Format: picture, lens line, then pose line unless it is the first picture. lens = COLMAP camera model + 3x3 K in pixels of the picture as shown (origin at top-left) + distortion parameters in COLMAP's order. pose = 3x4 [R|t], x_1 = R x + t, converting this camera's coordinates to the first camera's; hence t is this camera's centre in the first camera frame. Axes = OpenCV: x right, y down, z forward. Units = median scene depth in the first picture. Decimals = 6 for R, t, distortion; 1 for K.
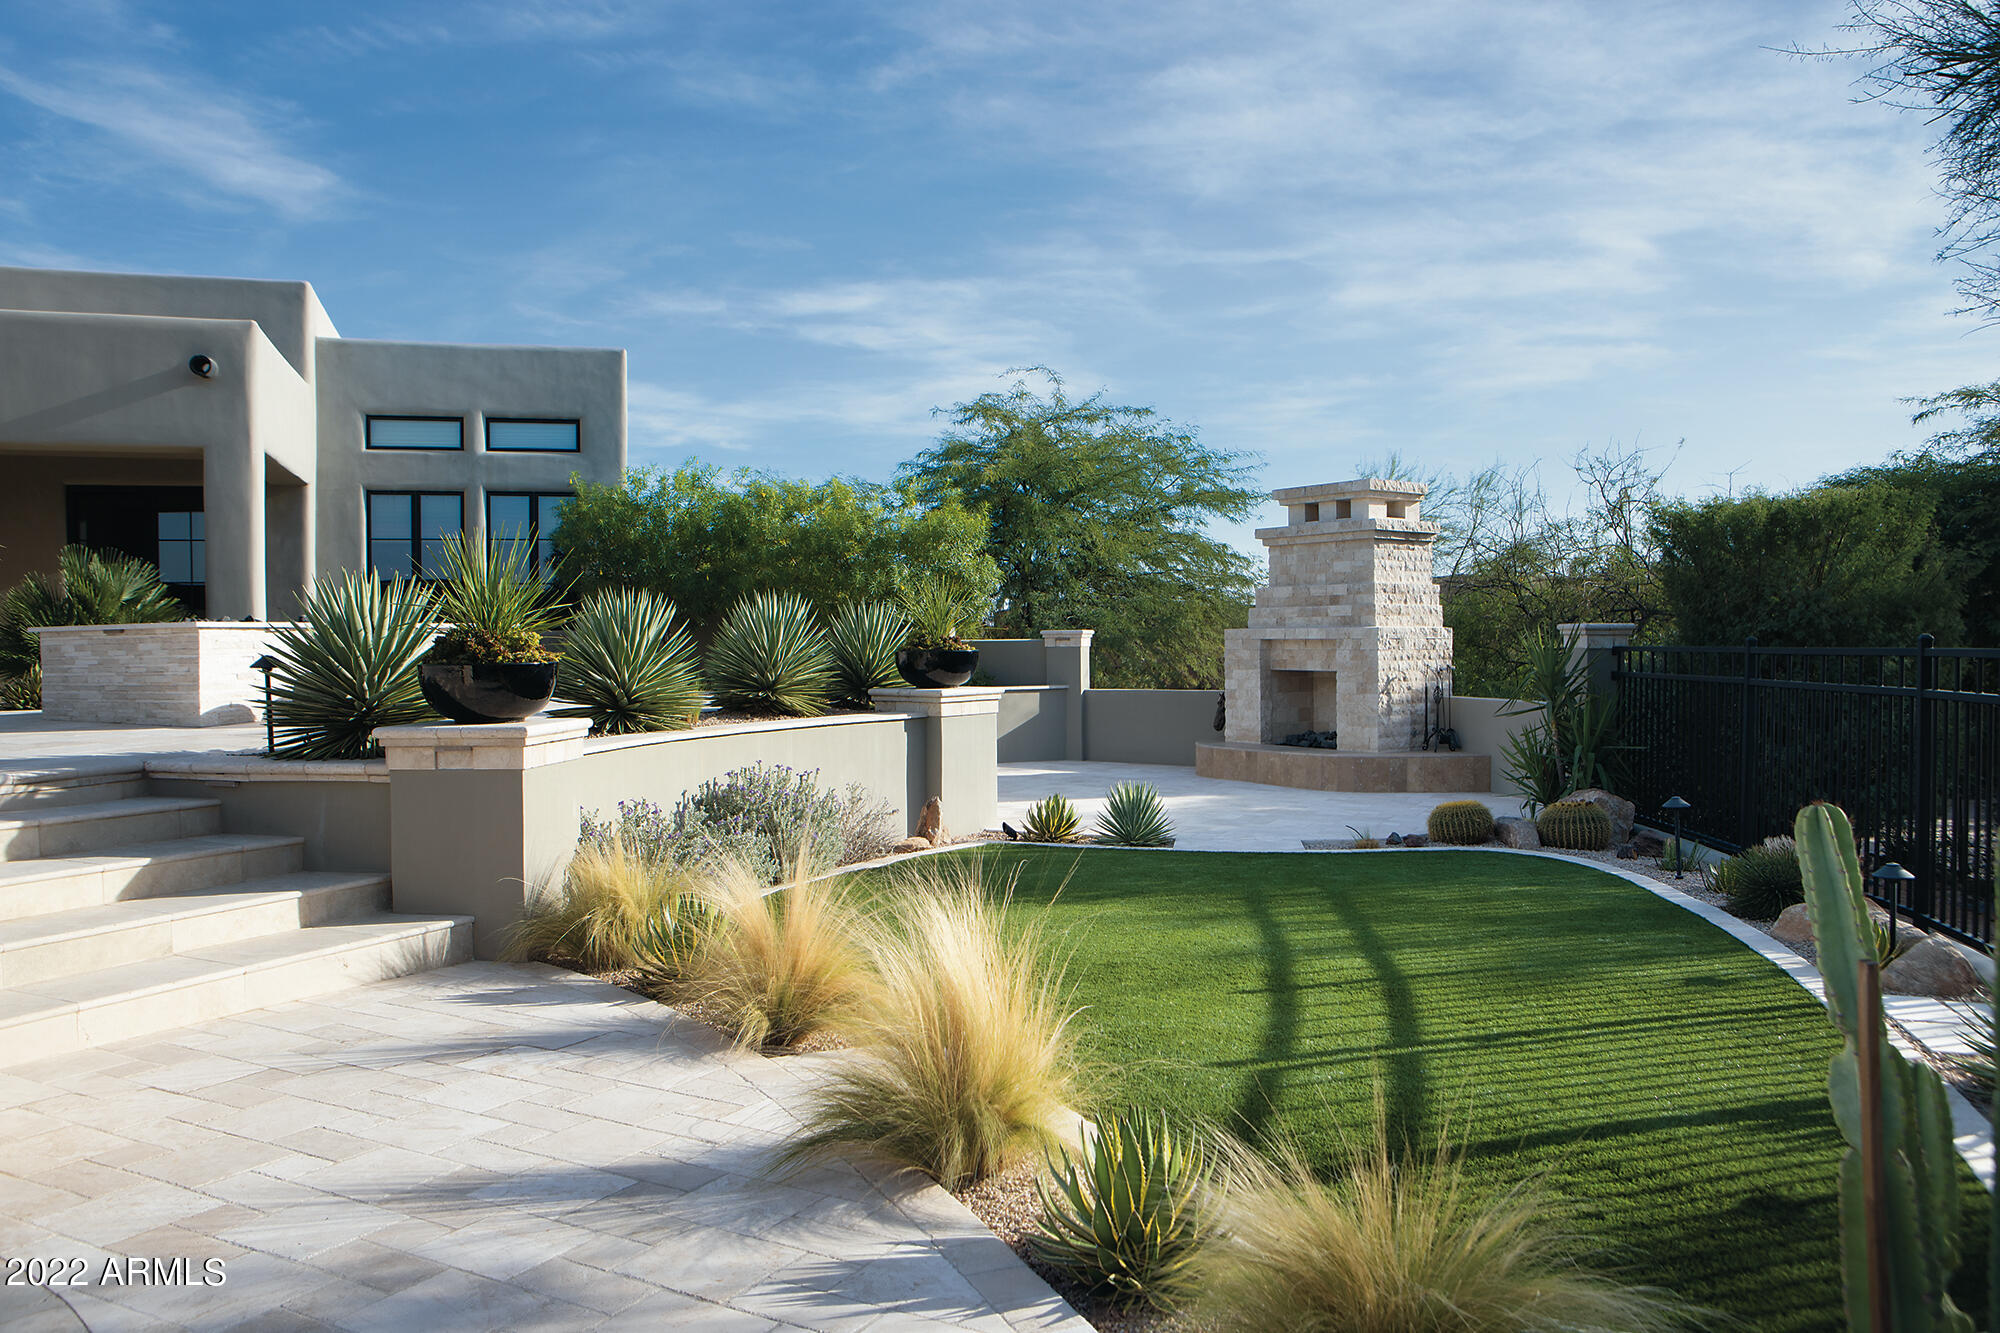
lens RADIAL K [[1393.0, 0, 1098.5], [0, 1393.0, 672.2], [0, 0, 1]] dist [-0.060821, 0.002102]
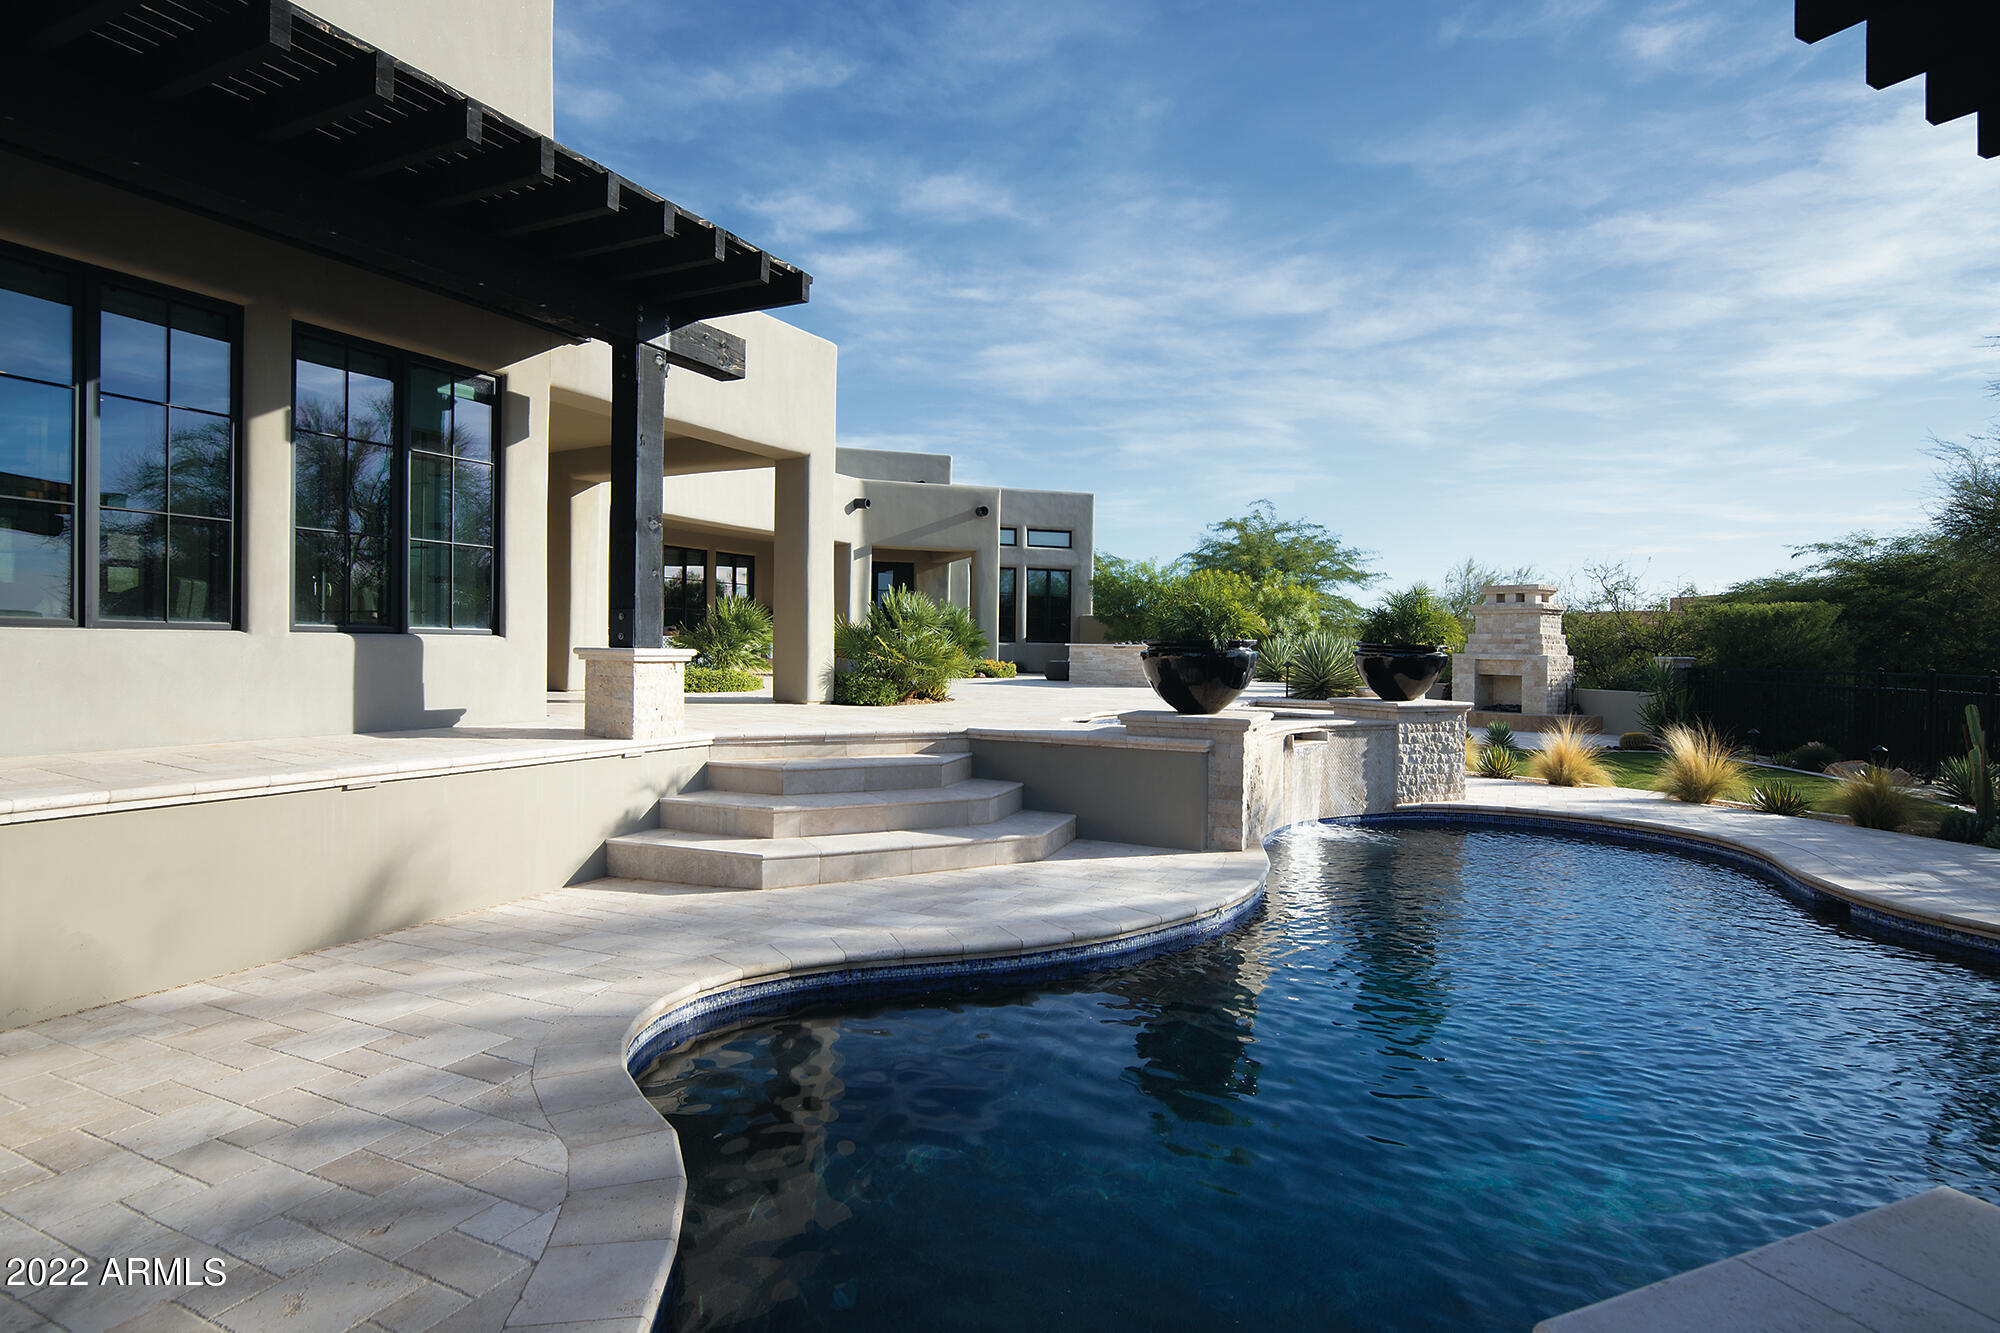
lens RADIAL K [[1120.3, 0, 949.0], [0, 1120.3, 645.2], [0, 0, 1]] dist [-0.005999, 0.002649]
pose [[0.999401, 0.029254, 0.018512, -0.714120], [-0.028899, 0.999399, -0.019148, 0.010353], [-0.019061, 0.018601, 0.999645, -0.666533]]
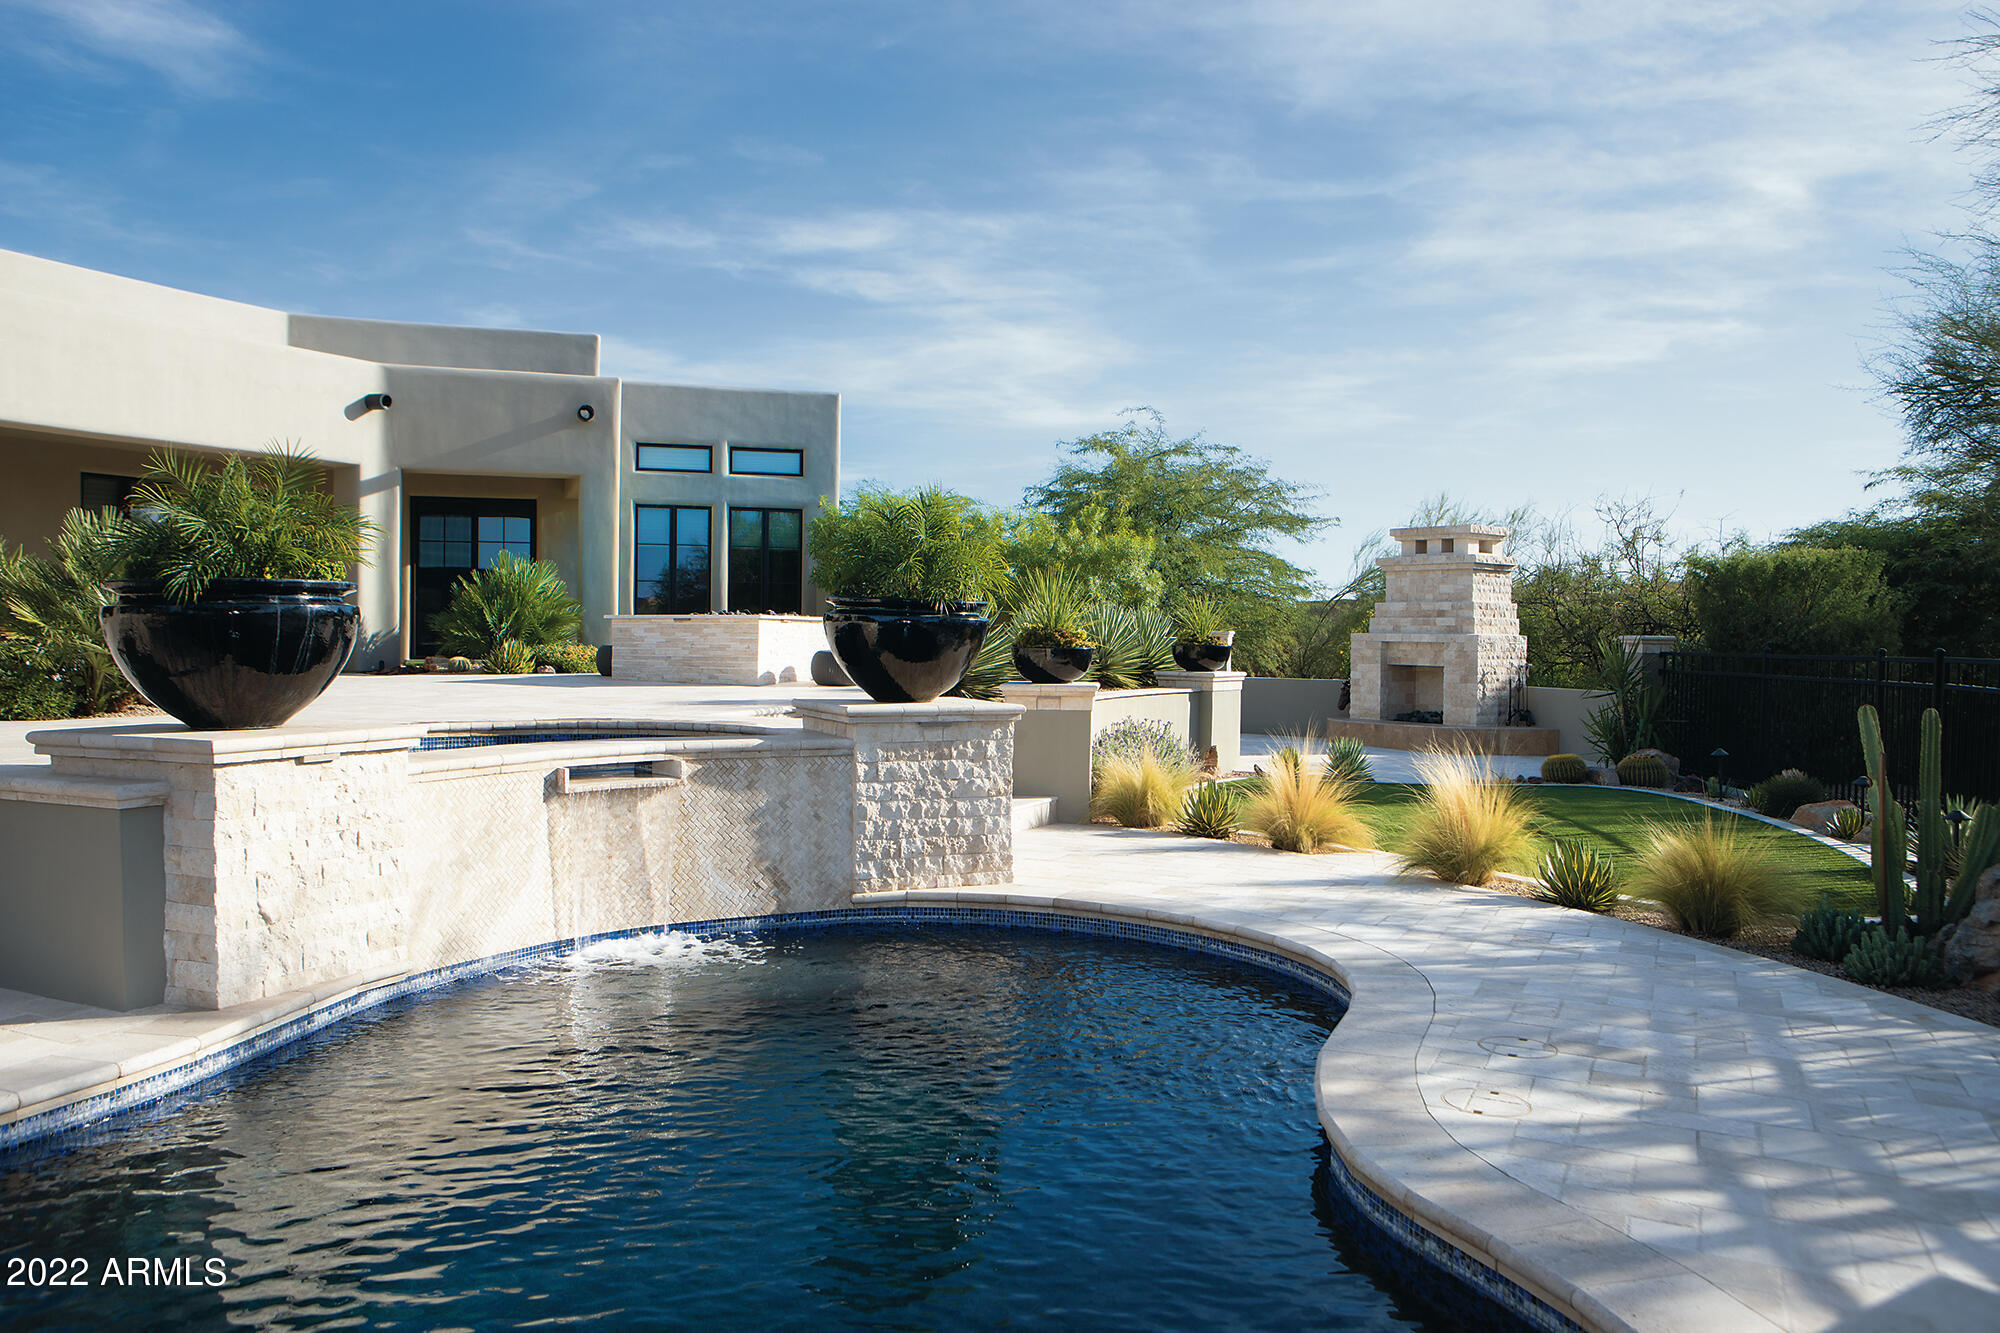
lens RADIAL K [[1489.9, 0, 1035.8], [0, 1489.9, 671.0], [0, 0, 1]] dist [-0.061585, 0.002416]
pose [[0.999054, 0.020265, 0.038478, -0.272626], [-0.020240, 0.999795, -0.001053, 0.012829], [-0.038491, 0.000273, 0.999259, -0.411215]]
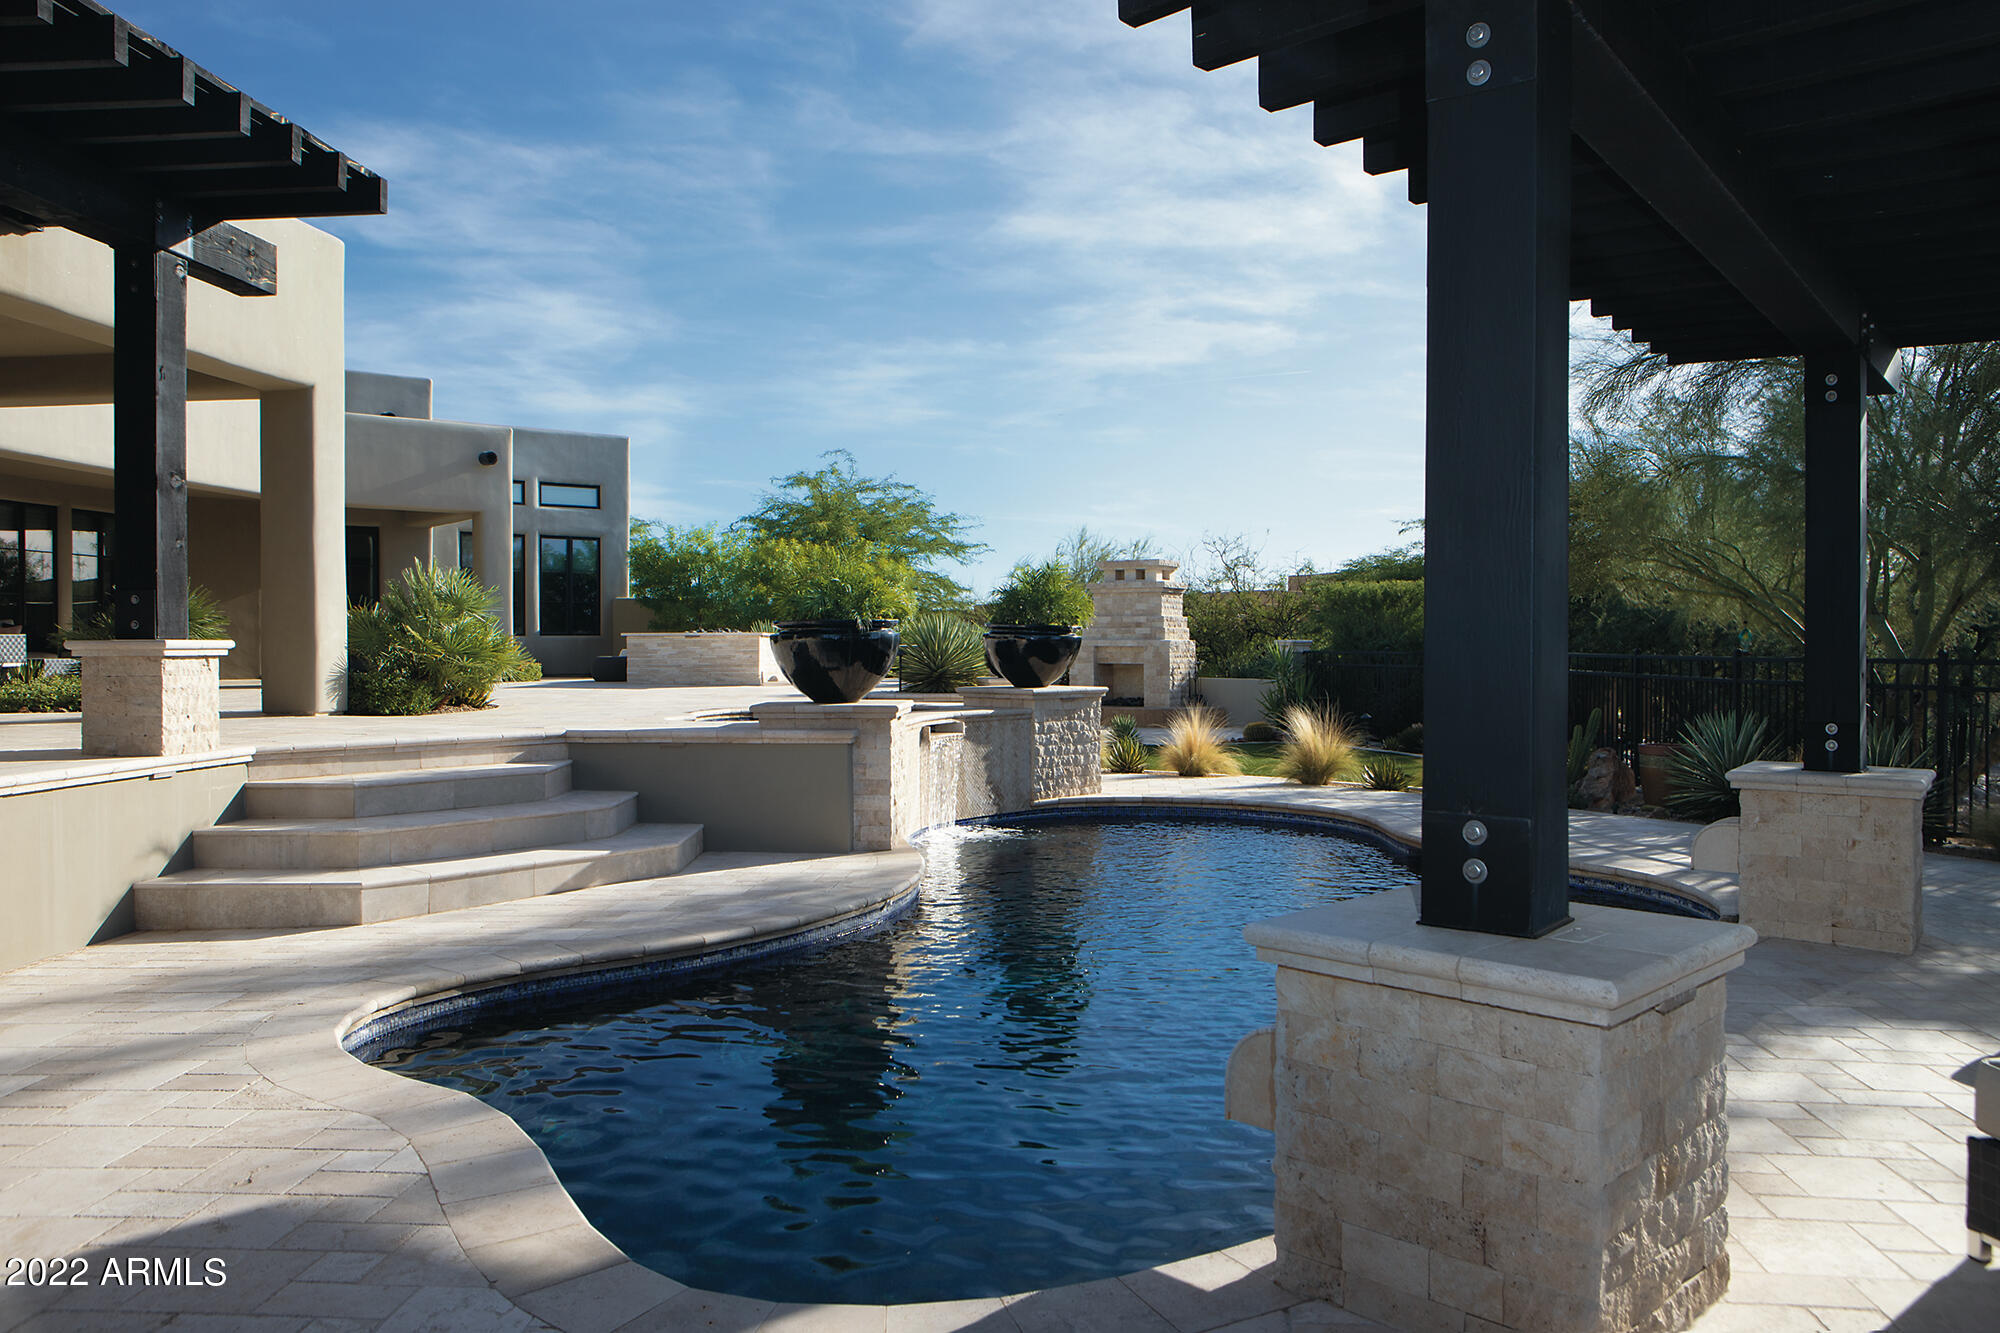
lens RADIAL K [[1604.4, 0, 1000.0], [0, 1604.4, 666.5], [0, 0, 1]] dist [0.002082, 0.002215]
pose [[0.916061, 0.003898, 0.401020, -0.828362], [0.000786, 0.999933, -0.011514, 0.026237], [-0.401039, 0.010862, 0.915997, -0.837227]]
